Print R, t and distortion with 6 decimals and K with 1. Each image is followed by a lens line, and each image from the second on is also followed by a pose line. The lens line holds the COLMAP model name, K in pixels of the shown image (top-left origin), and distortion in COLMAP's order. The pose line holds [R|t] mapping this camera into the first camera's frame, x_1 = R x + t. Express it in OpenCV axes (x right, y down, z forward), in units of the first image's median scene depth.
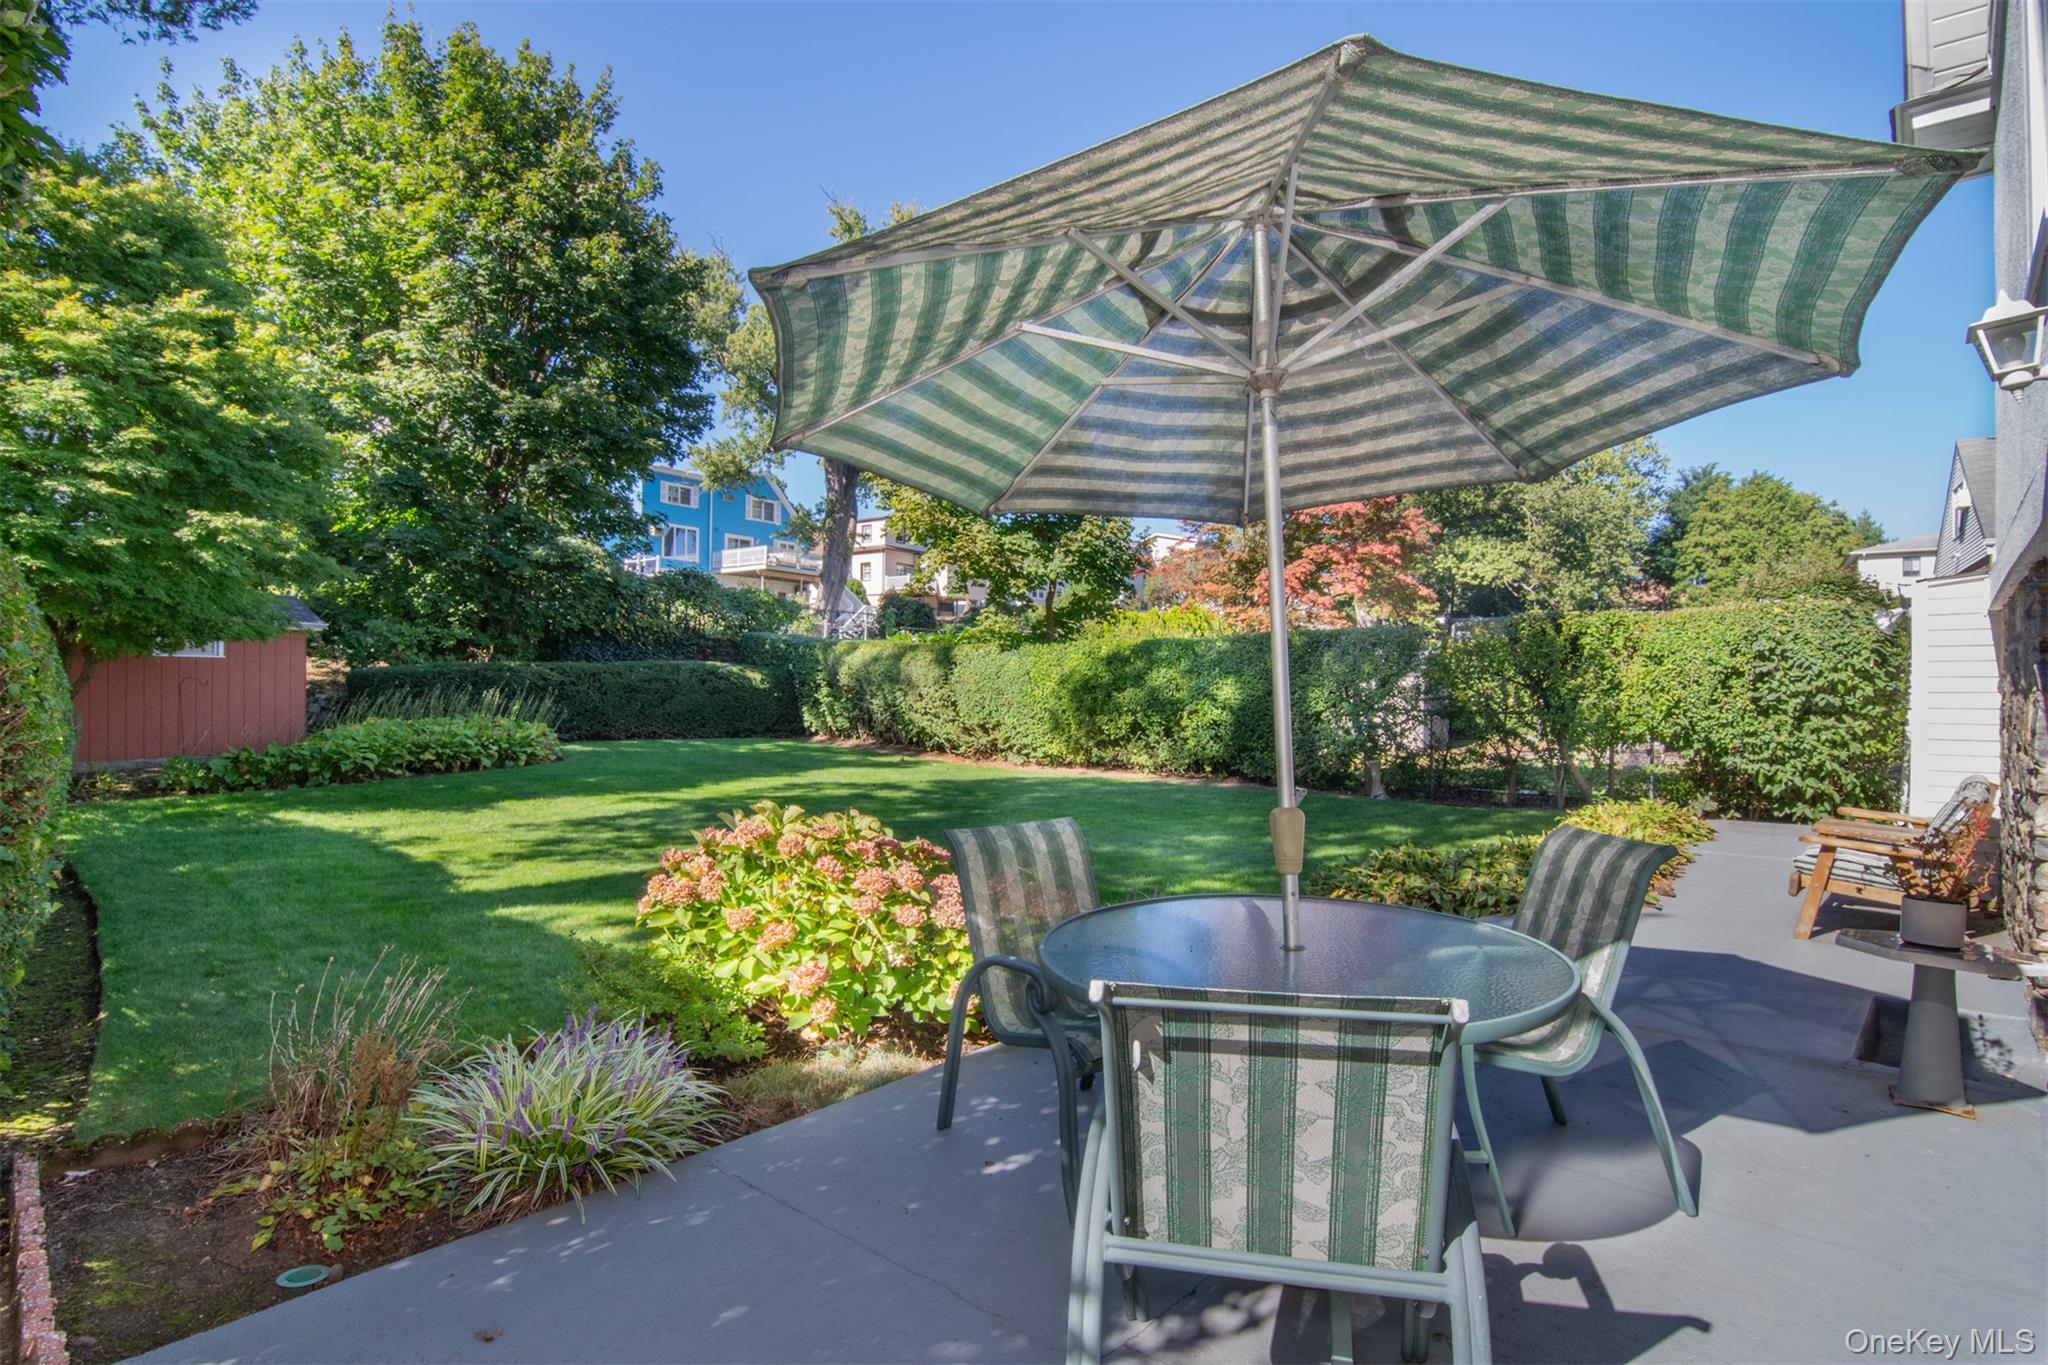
lens RADIAL K [[1017.4, 0, 1024.0], [0, 1017.4, 682.5], [0, 0, 1]] dist [-0.006188, -0.009903]
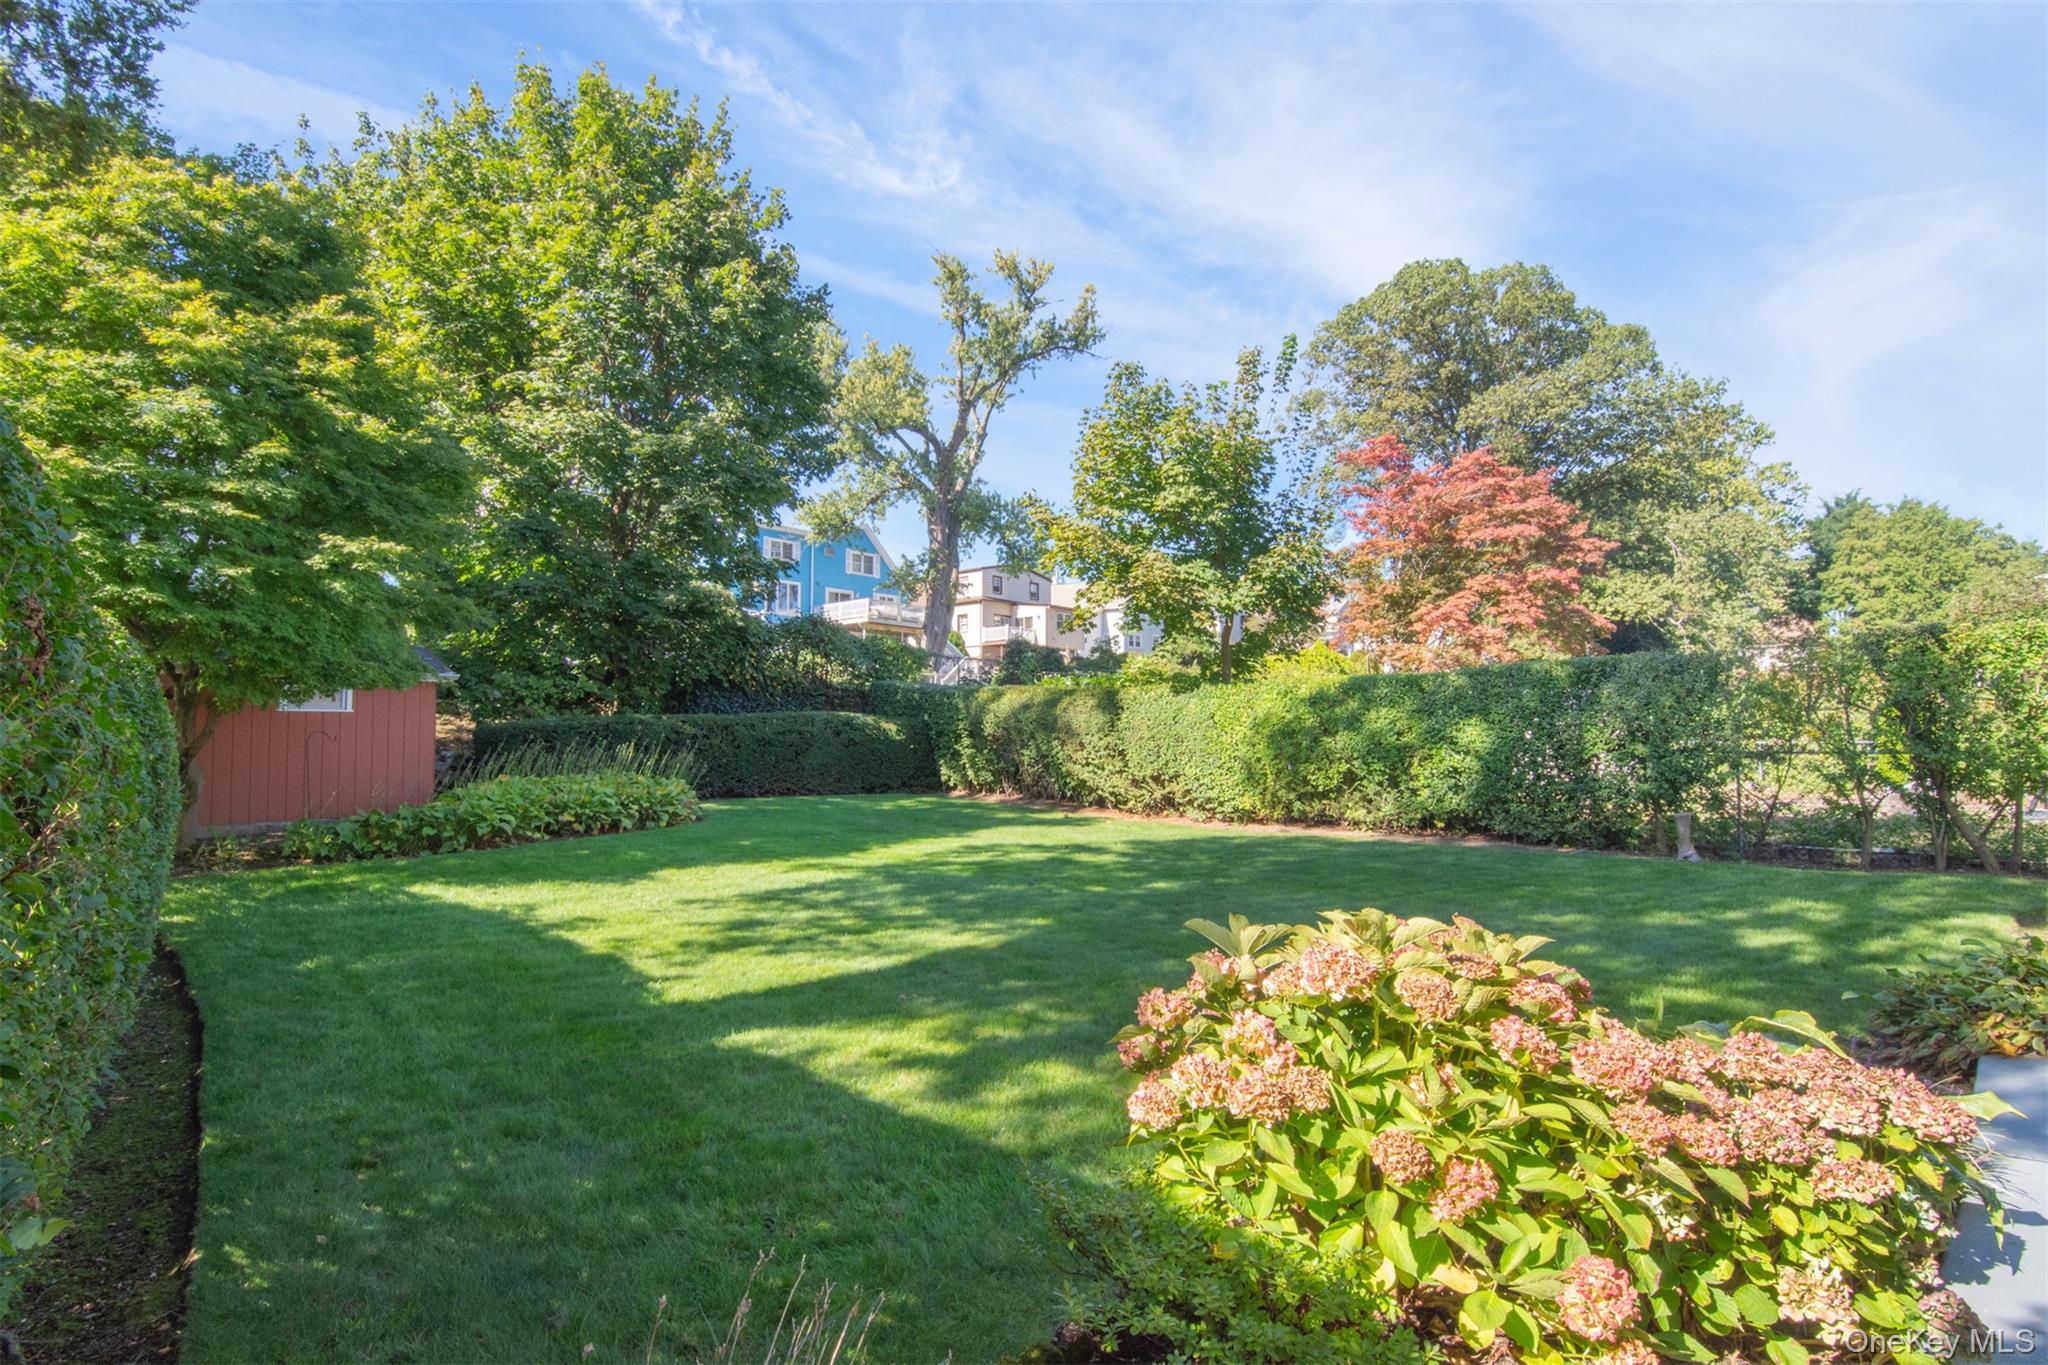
lens RADIAL K [[951.7, 0, 967.1], [0, 951.7, 693.1], [0, 0, 1]] dist [0.002608, -0.019993]
pose [[0.996244, -0.018304, -0.084638, -0.133904], [0.014066, 0.998631, -0.050390, 0.008479], [0.085445, 0.049010, 0.995137, 0.154611]]
